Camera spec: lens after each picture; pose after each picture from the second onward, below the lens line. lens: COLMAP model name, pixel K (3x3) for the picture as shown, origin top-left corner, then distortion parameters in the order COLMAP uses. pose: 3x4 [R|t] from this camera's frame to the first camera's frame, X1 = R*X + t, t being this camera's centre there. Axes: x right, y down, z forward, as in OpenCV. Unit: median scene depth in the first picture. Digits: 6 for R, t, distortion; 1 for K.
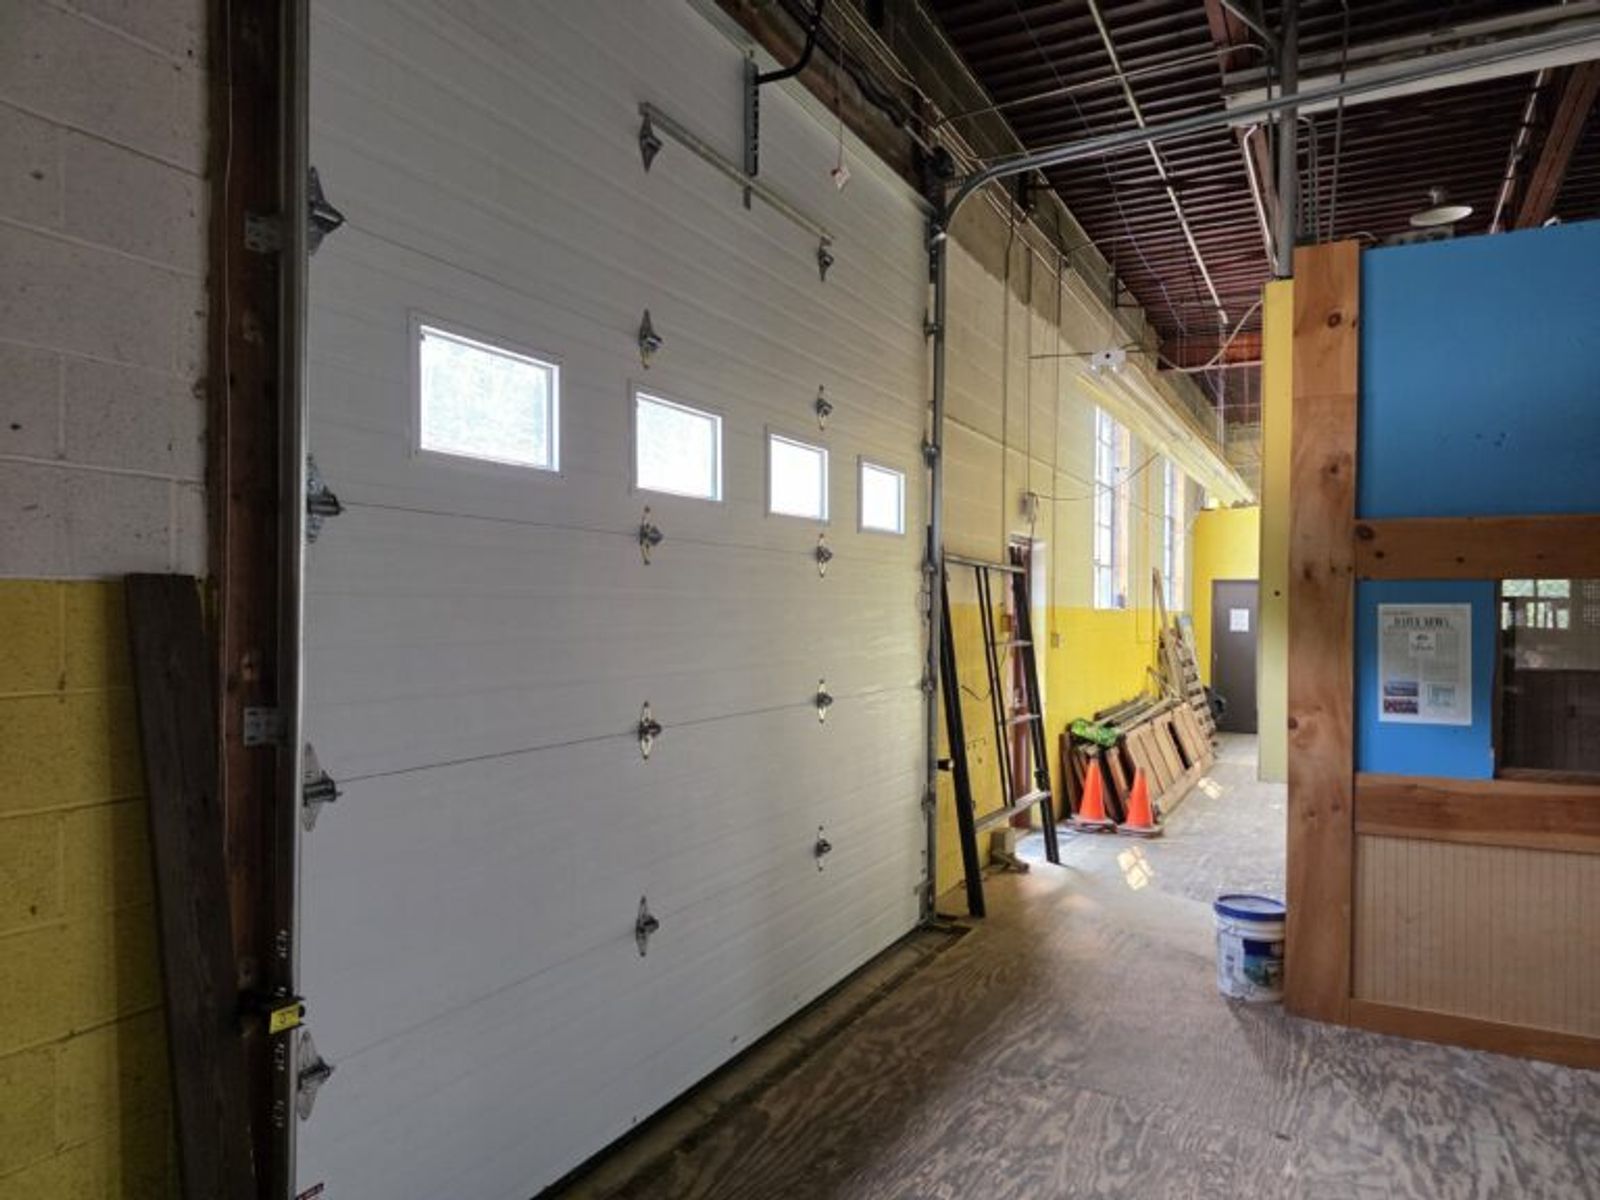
lens RADIAL K [[1069.5, 0, 813.8], [0, 1069.5, 603.8], [0, 0, 1]] dist [0.054186, -0.046249]
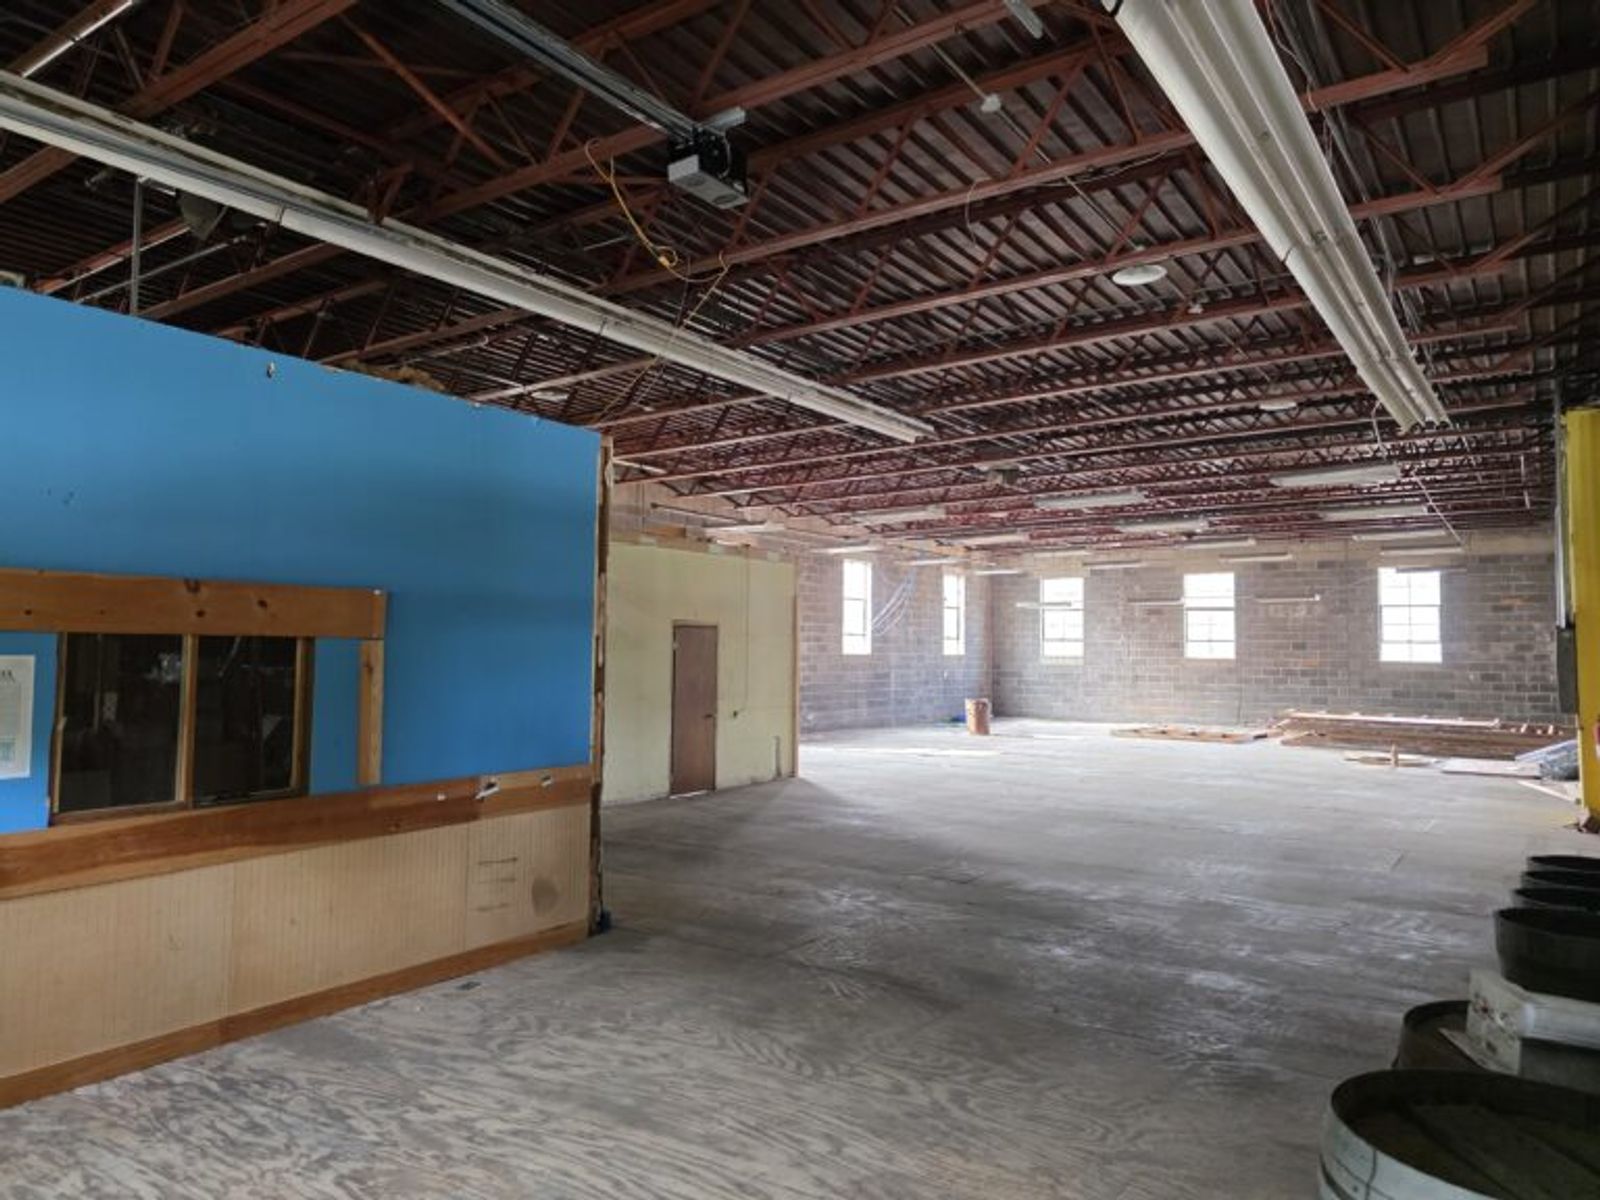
lens RADIAL K [[1069.5, 0, 799.6], [0, 1069.5, 589.9], [0, 0, 1]] dist [0.054186, -0.046249]
pose [[0.129099, 0.049587, 0.990391, -0.294948], [-0.015428, 0.998728, -0.047994, -0.022865], [-0.991512, -0.009084, 0.129700, 0.157926]]
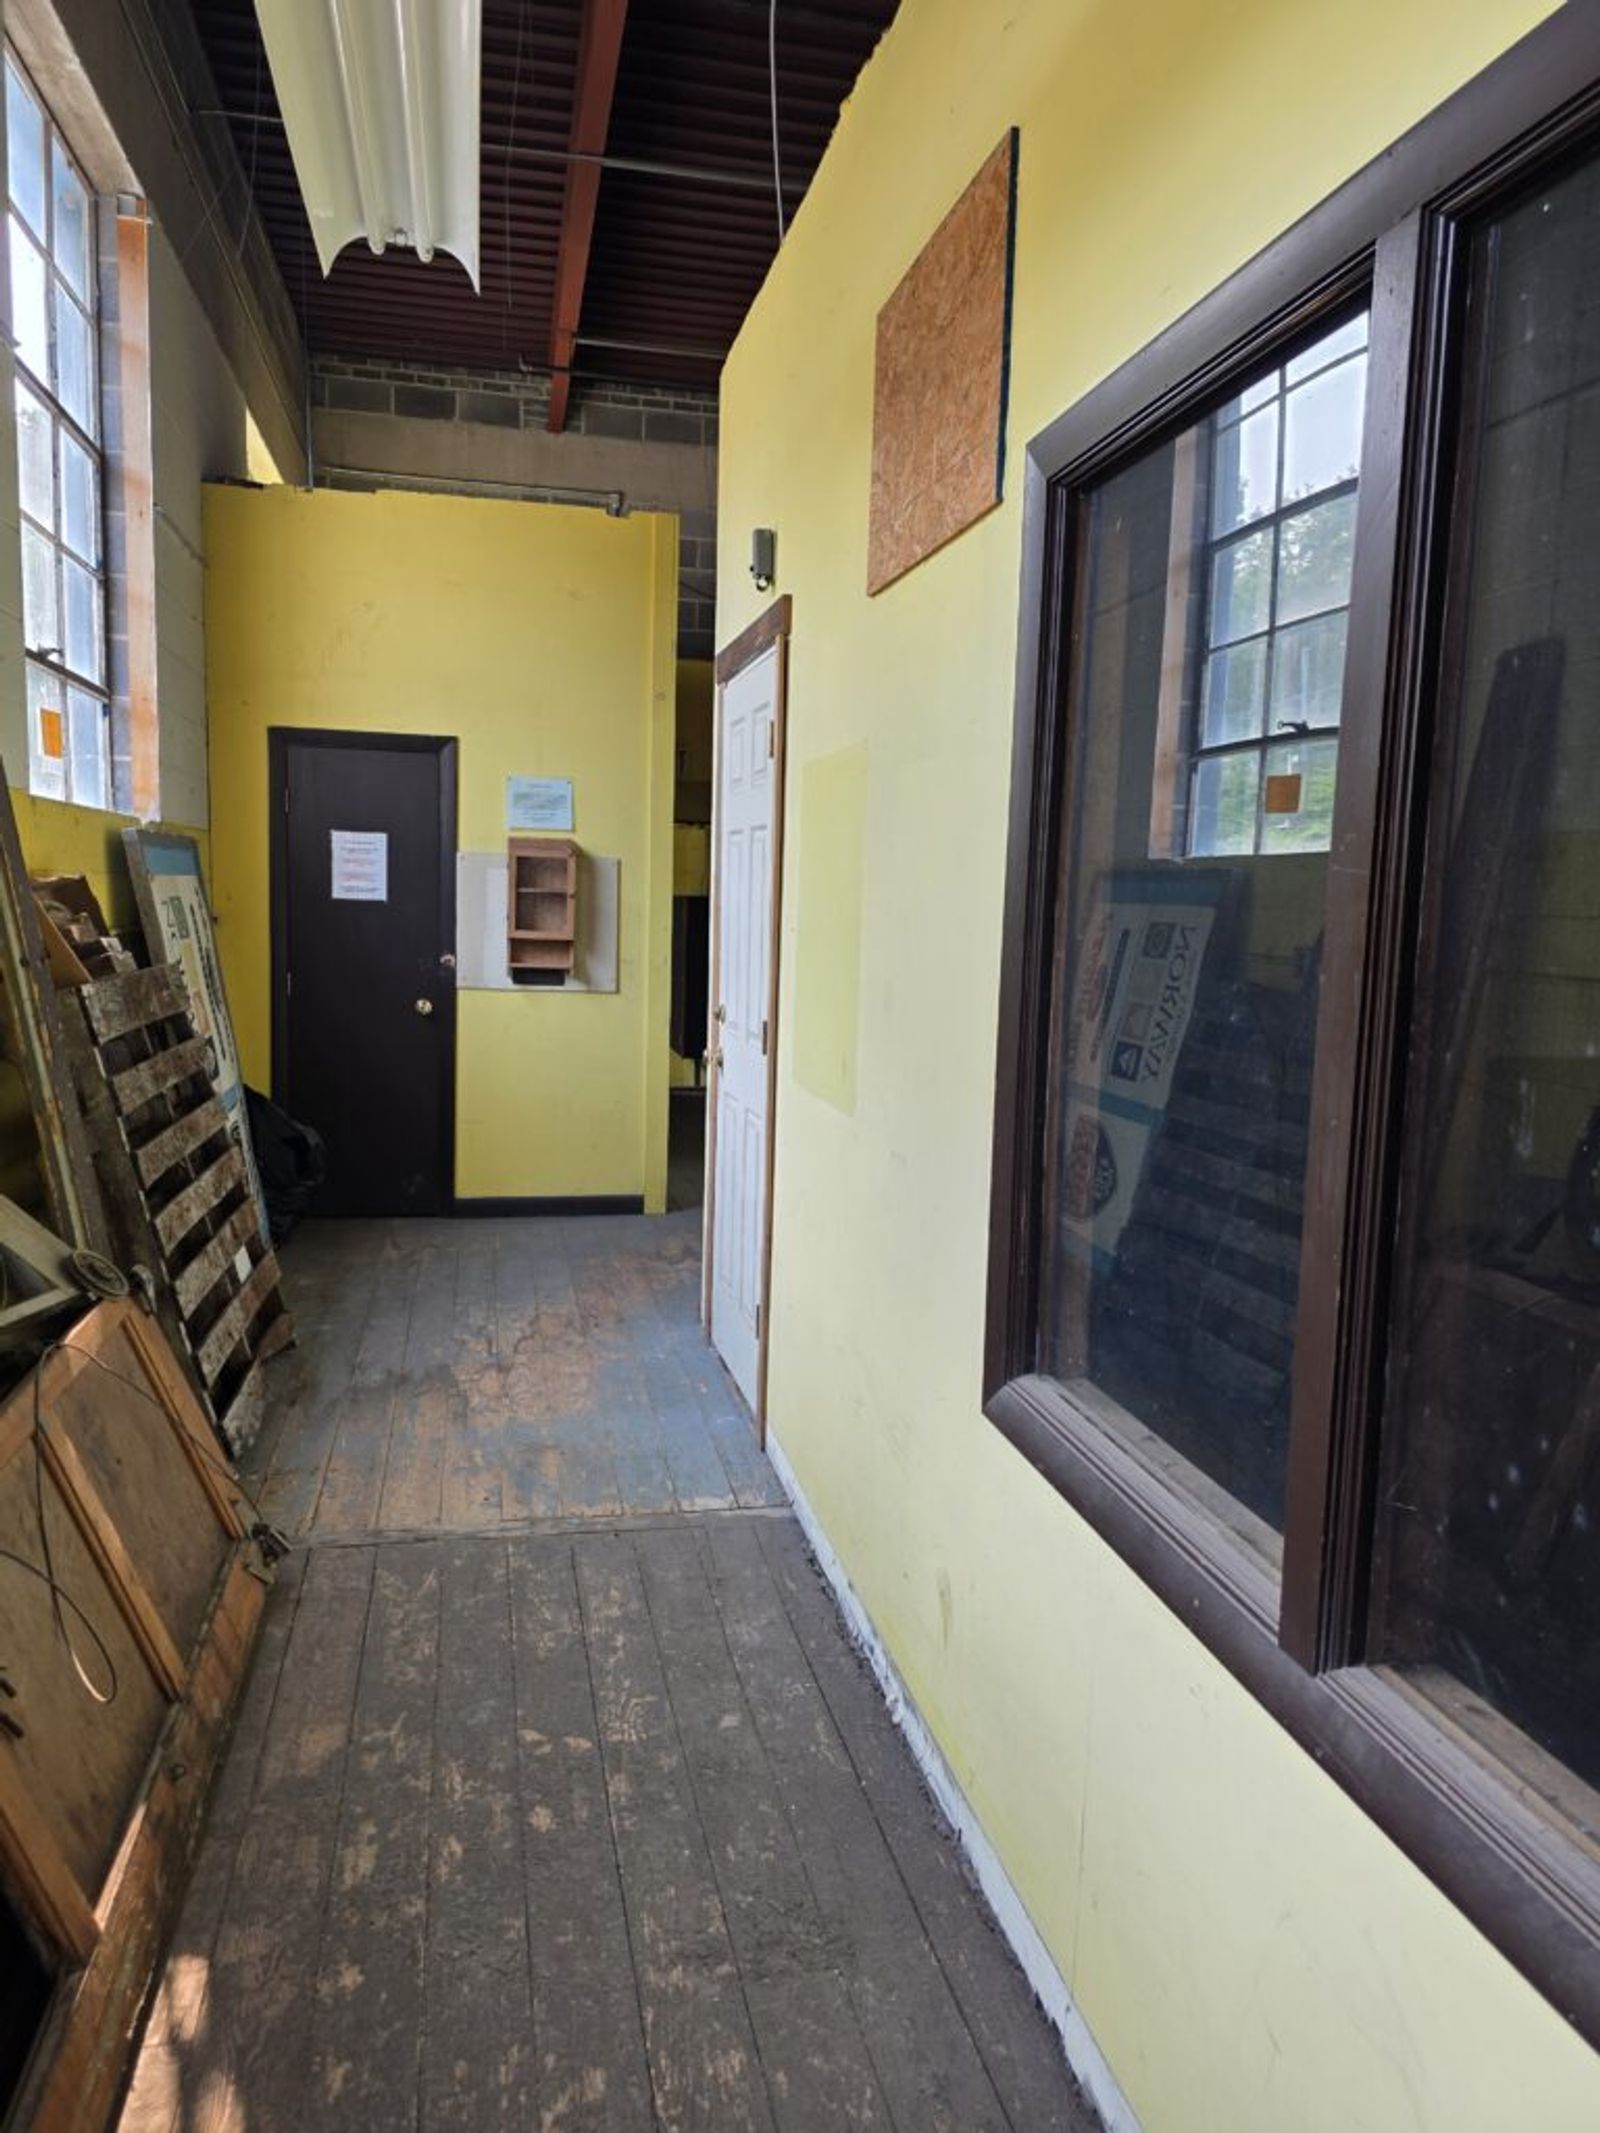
lens RADIAL K [[1425.8, 0, 818.5], [0, 1425.8, 1059.0], [0, 0, 1]] dist [0.054186, -0.046249]
pose [[0.763580, -0.056247, 0.643259, 0.769895], [-0.028331, 0.992321, 0.120401, 0.057000], [-0.645092, -0.110160, 0.756122, 2.019928]]
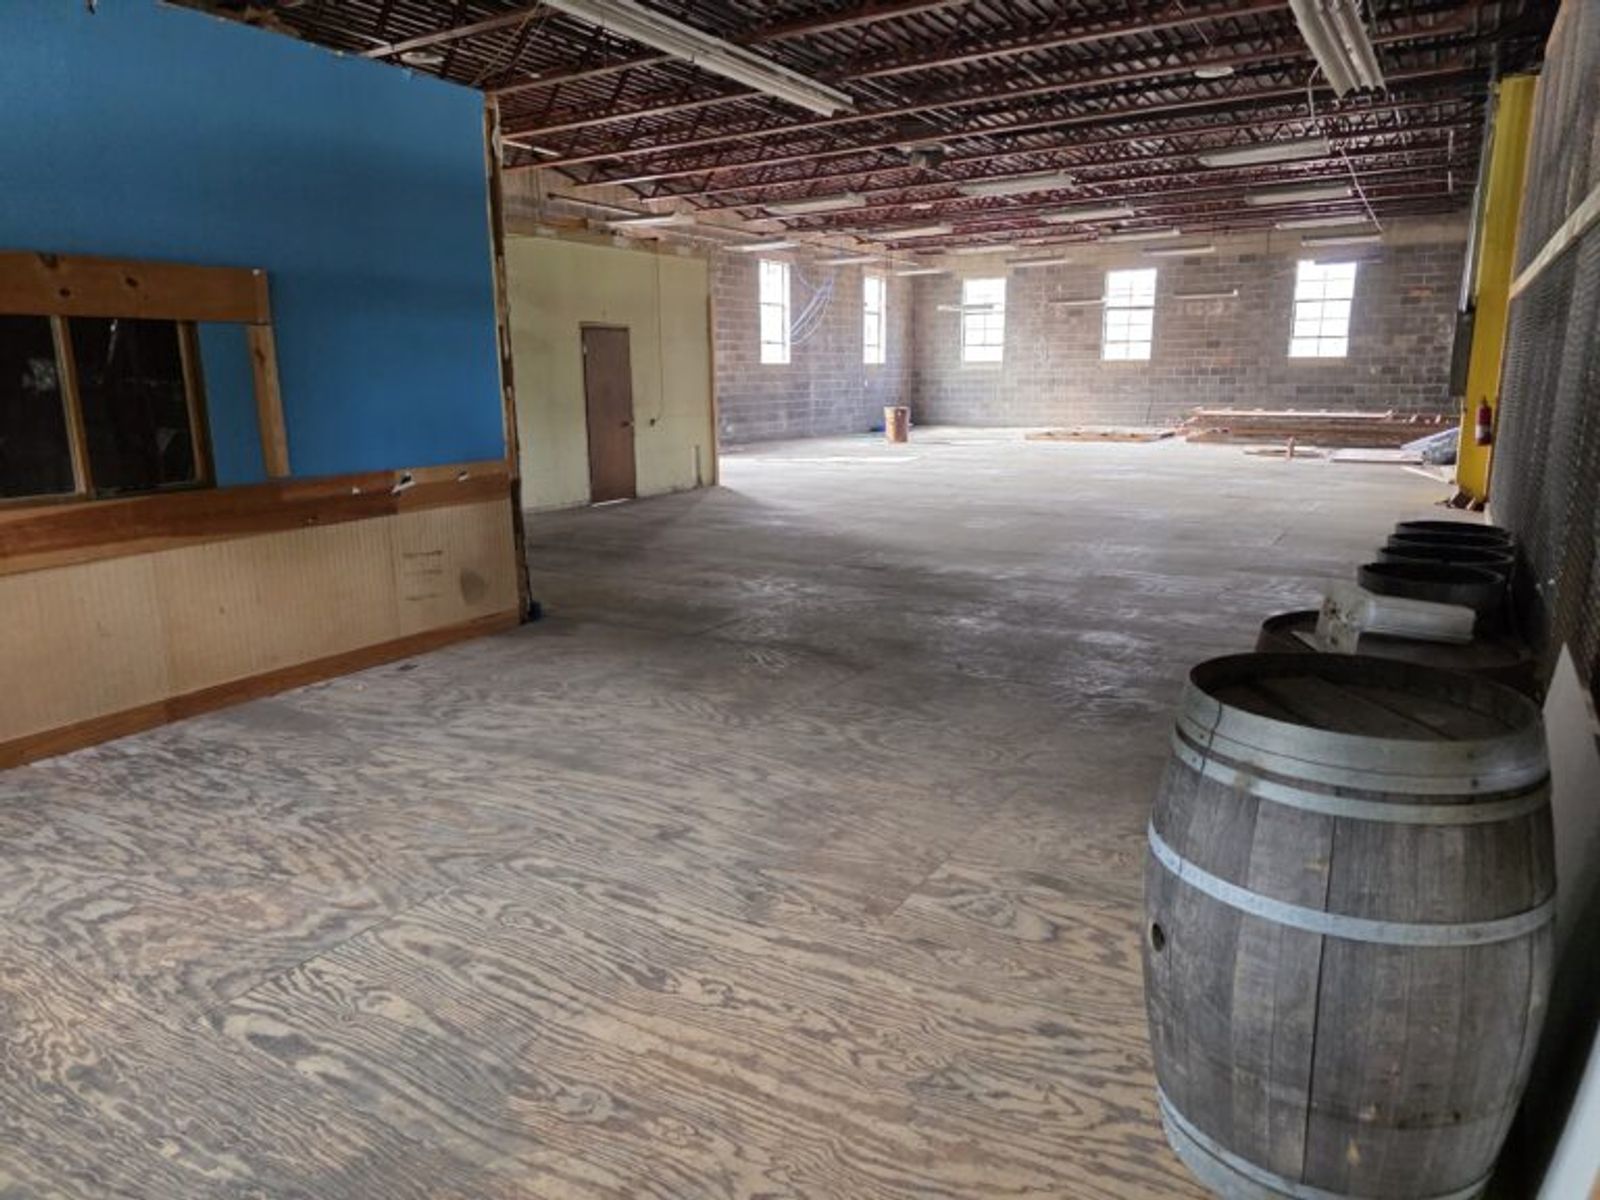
lens RADIAL K [[1069.5, 0, 799.5], [0, 1069.5, 603.5], [0, 0, 1]] dist [0.054186, -0.046249]
pose [[0.054483, -0.223395, 0.973204, -0.308015], [0.002068, 0.974675, 0.223617, 0.016204], [-0.998513, -0.010171, 0.053565, 0.153225]]
